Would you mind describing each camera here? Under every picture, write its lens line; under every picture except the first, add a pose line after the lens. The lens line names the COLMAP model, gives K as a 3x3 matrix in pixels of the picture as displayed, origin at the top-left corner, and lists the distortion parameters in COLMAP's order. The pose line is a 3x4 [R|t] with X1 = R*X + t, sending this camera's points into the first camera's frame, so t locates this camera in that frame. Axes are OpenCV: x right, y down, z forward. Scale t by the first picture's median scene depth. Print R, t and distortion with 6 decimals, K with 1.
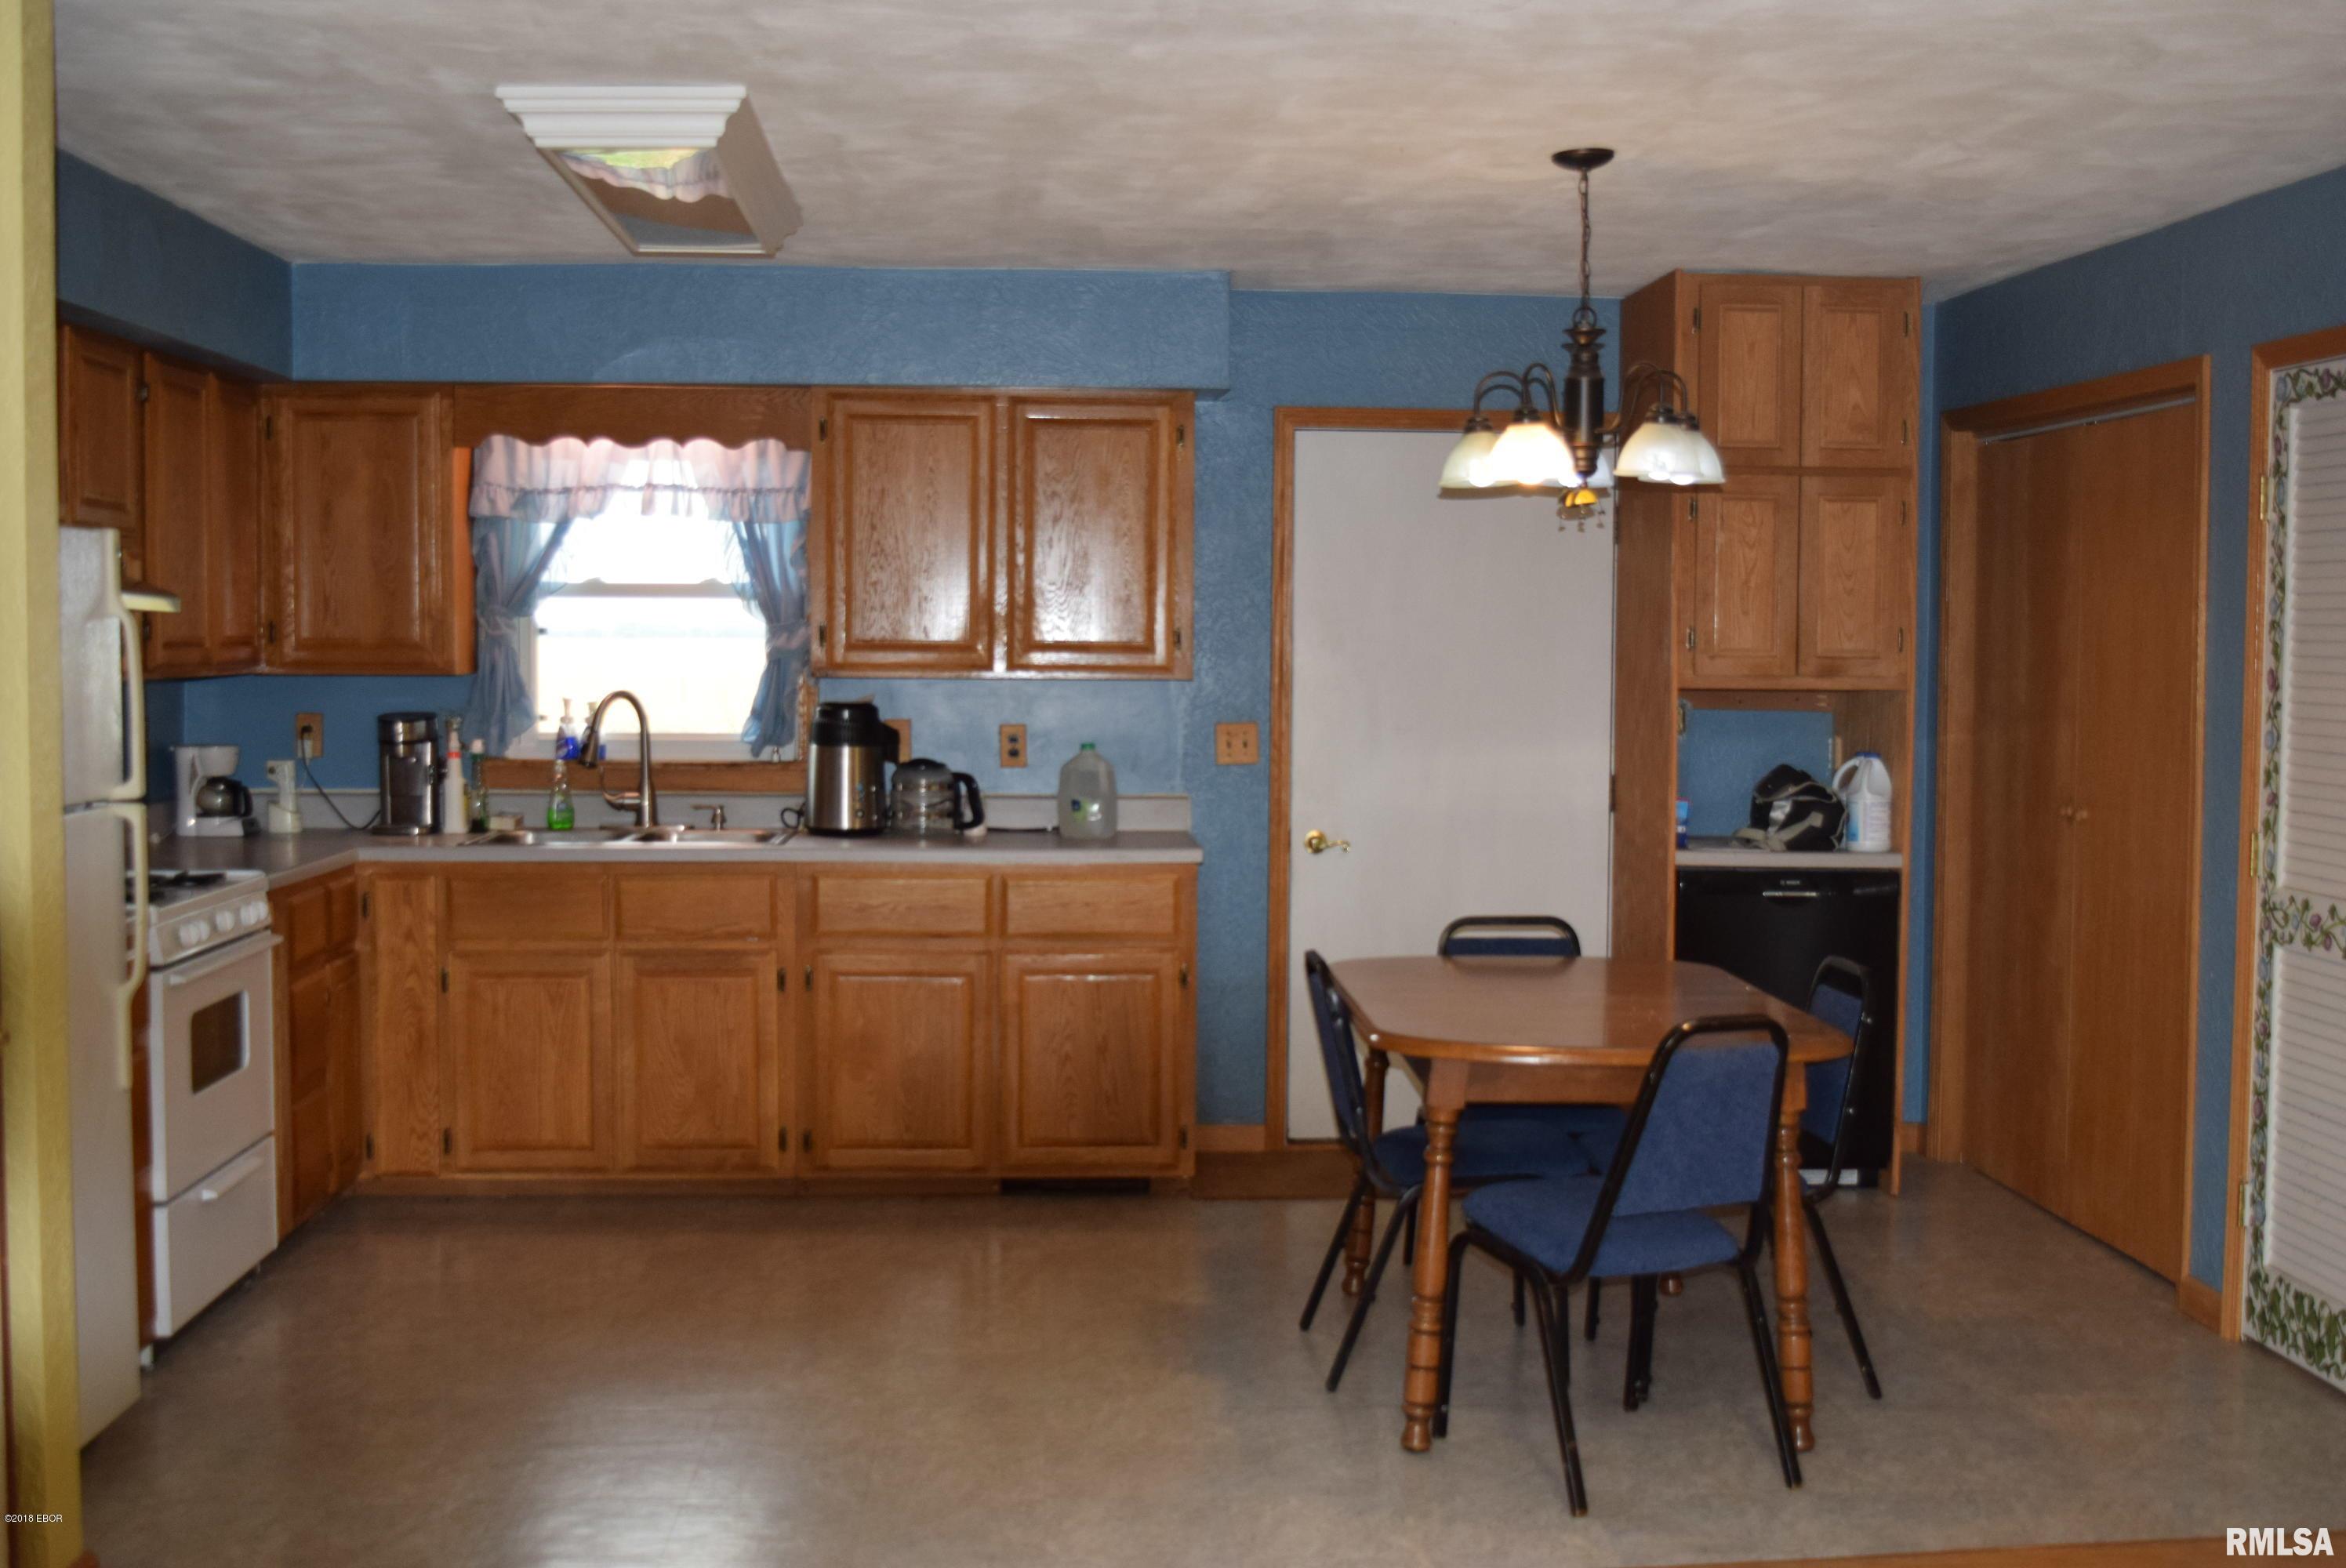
lens RADIAL K [[2603.3, 0, 1131.5], [0, 2603.3, 773.2], [0, 0, 1]] dist [-0.052660, 0.000000]
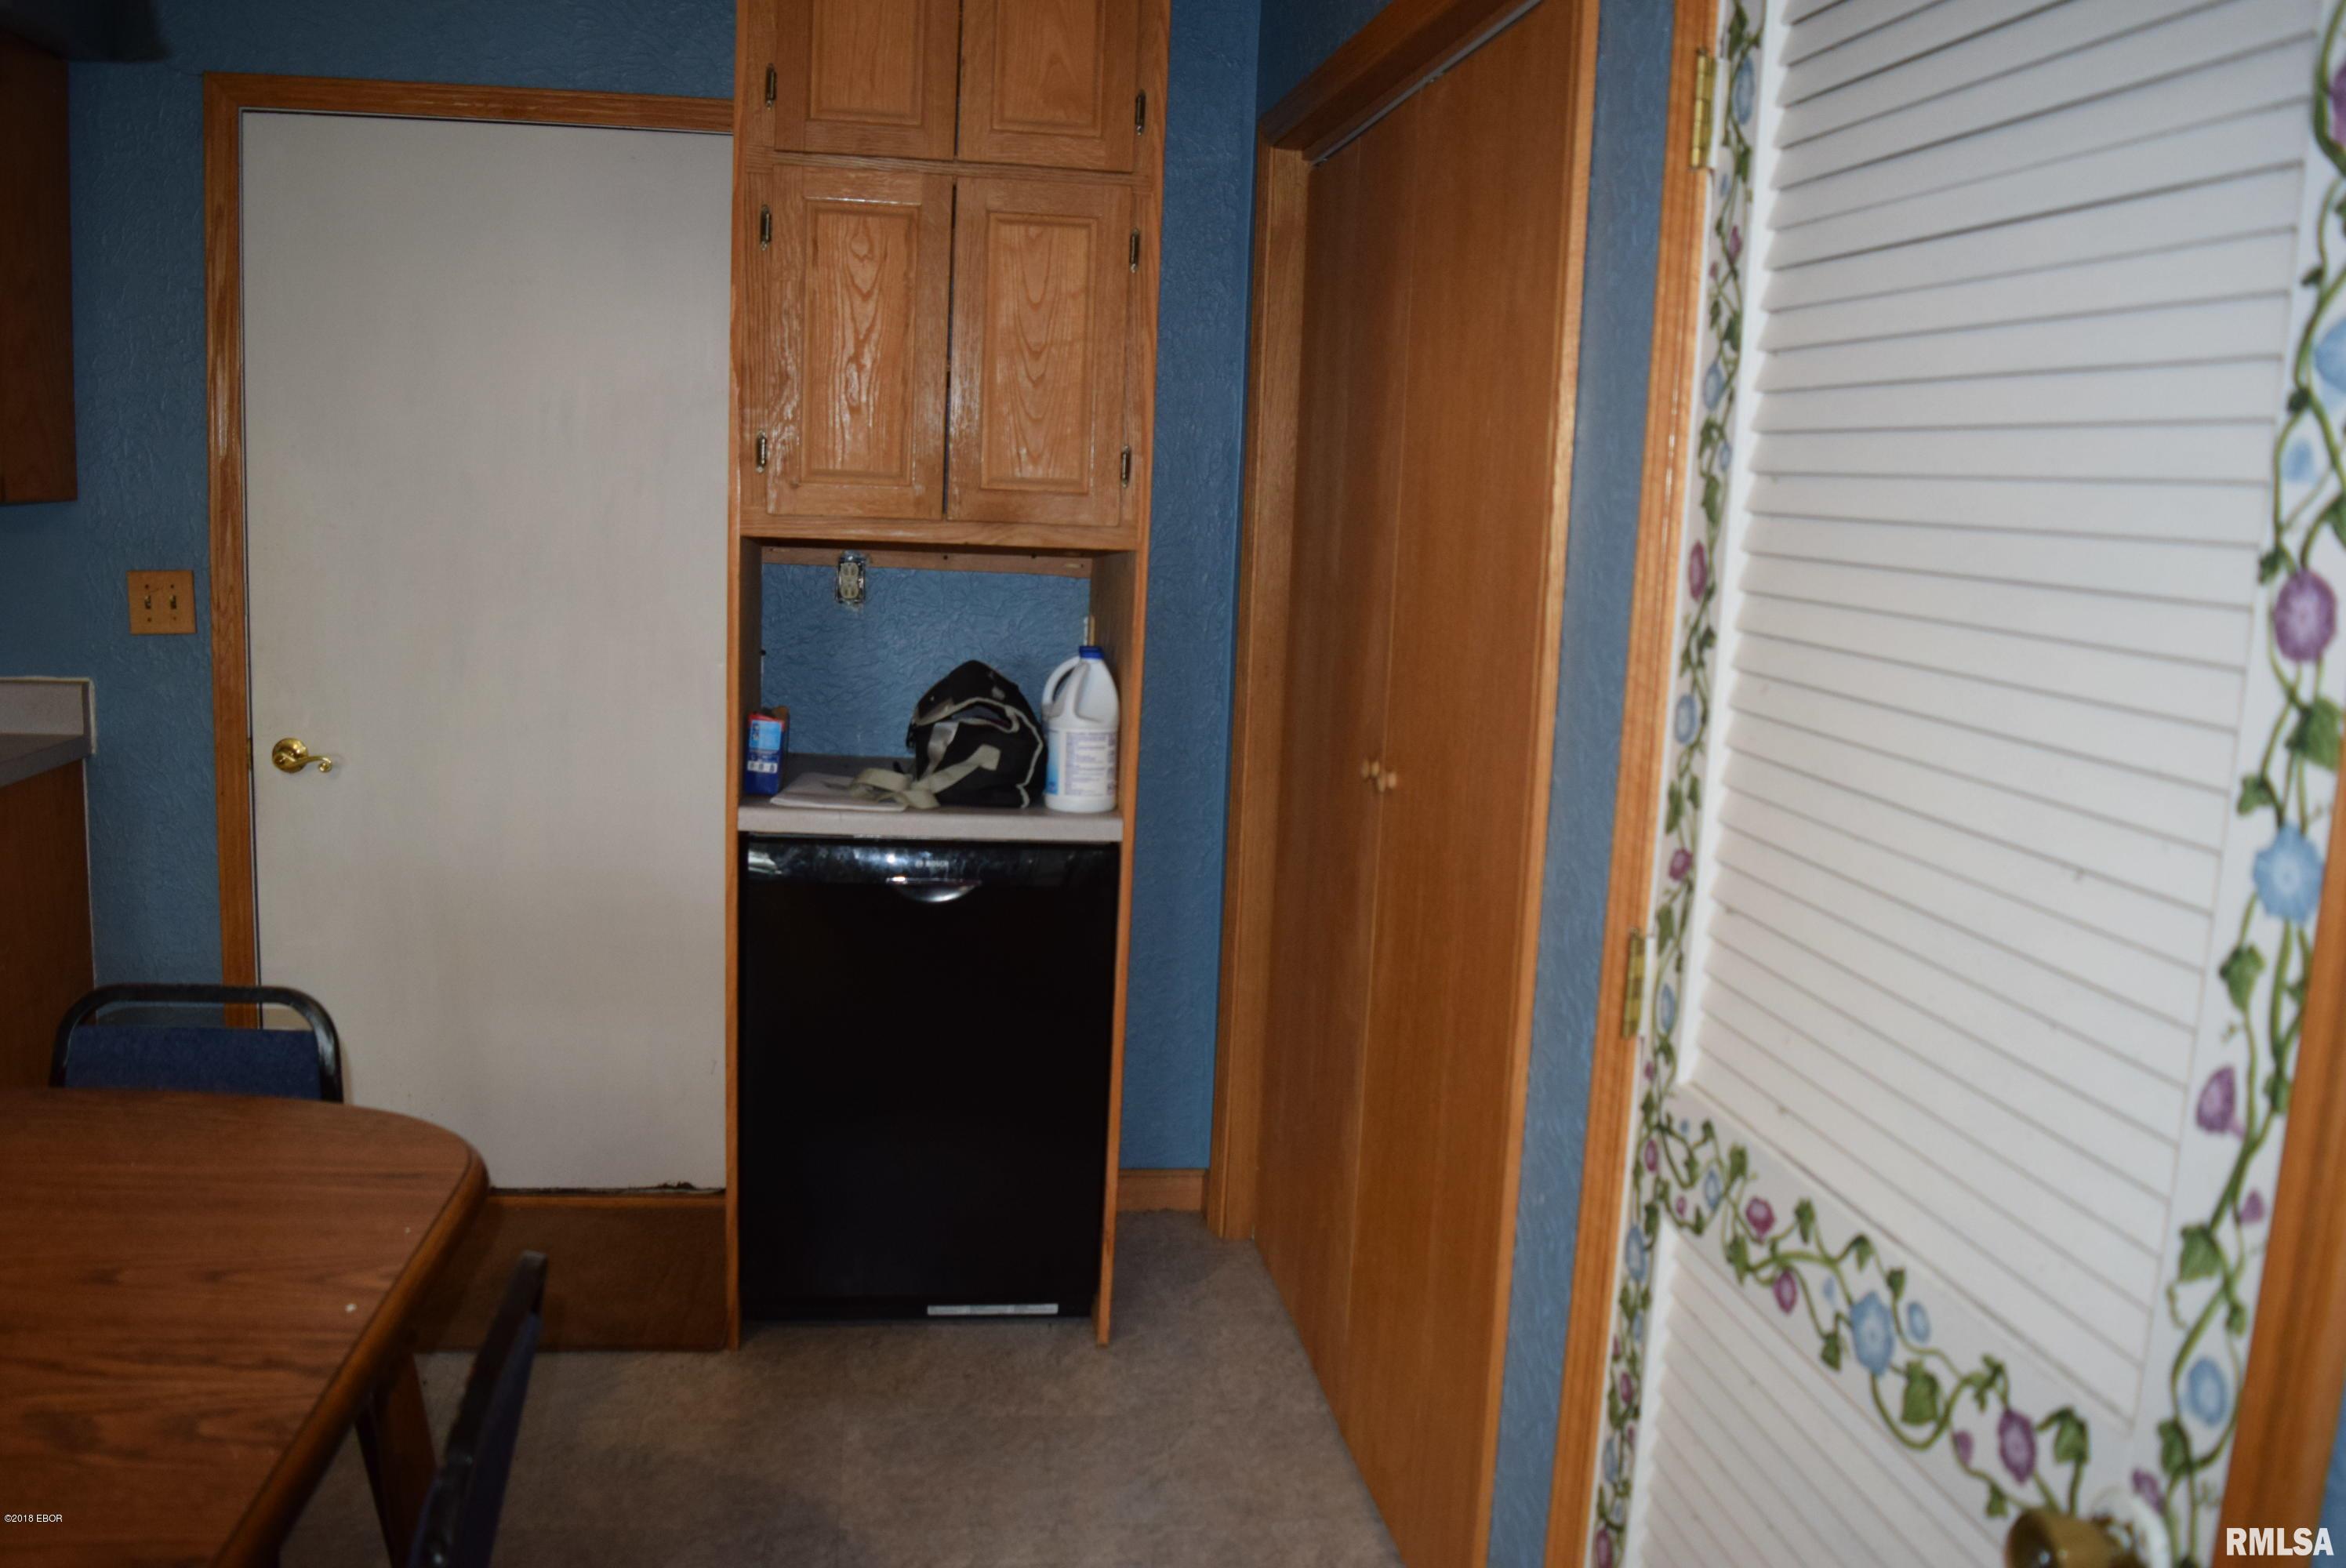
lens RADIAL K [[1857.9, 0, 1123.3], [0, 1857.9, 761.8], [0, 0, 1]] dist [-0.093064, 0.021262]
pose [[0.995845, 0.022526, 0.088236, 0.262710], [-0.031146, 0.994742, 0.097561, -0.025480], [-0.085575, -0.099904, 0.991310, 0.575446]]
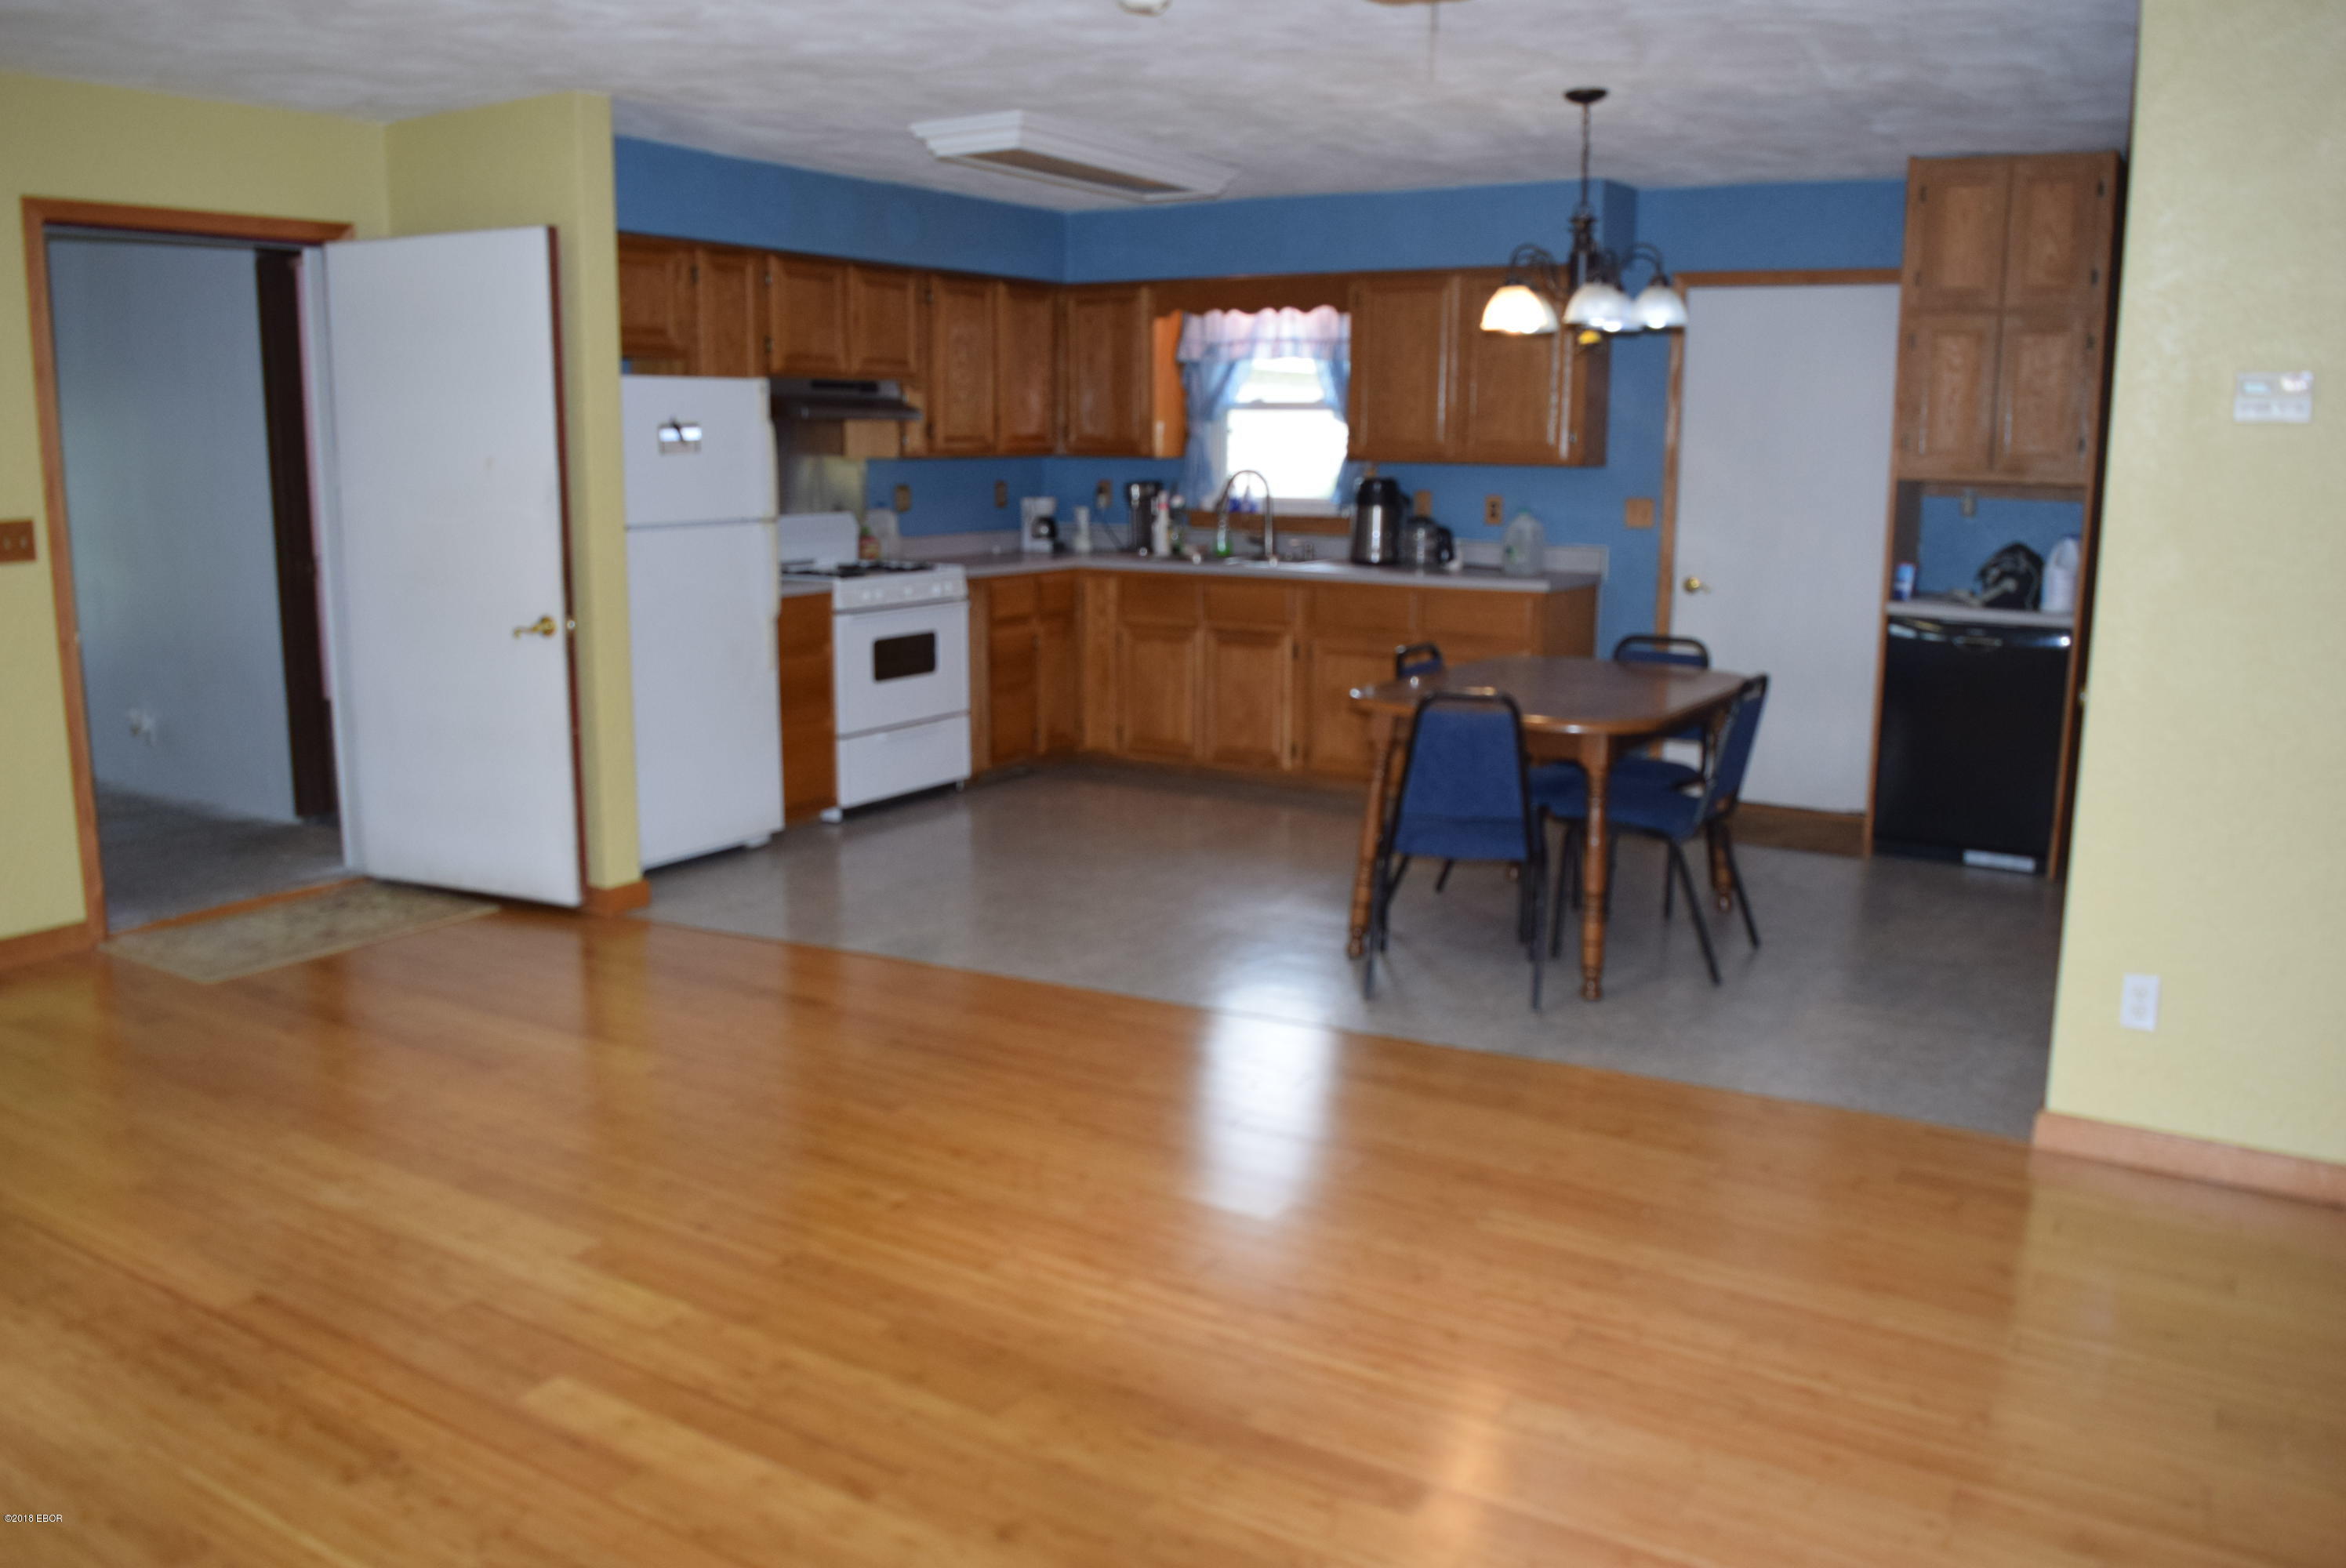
lens RADIAL K [[1857.9, 0, 1155.3], [0, 1857.9, 785.7], [0, 0, 1]] dist [-0.093064, 0.021262]
pose [[0.823111, 0.106010, -0.557898, 0.438937], [-0.031211, 0.989382, 0.141951, 0.001586], [0.567022, -0.099429, 0.817679, 0.008527]]
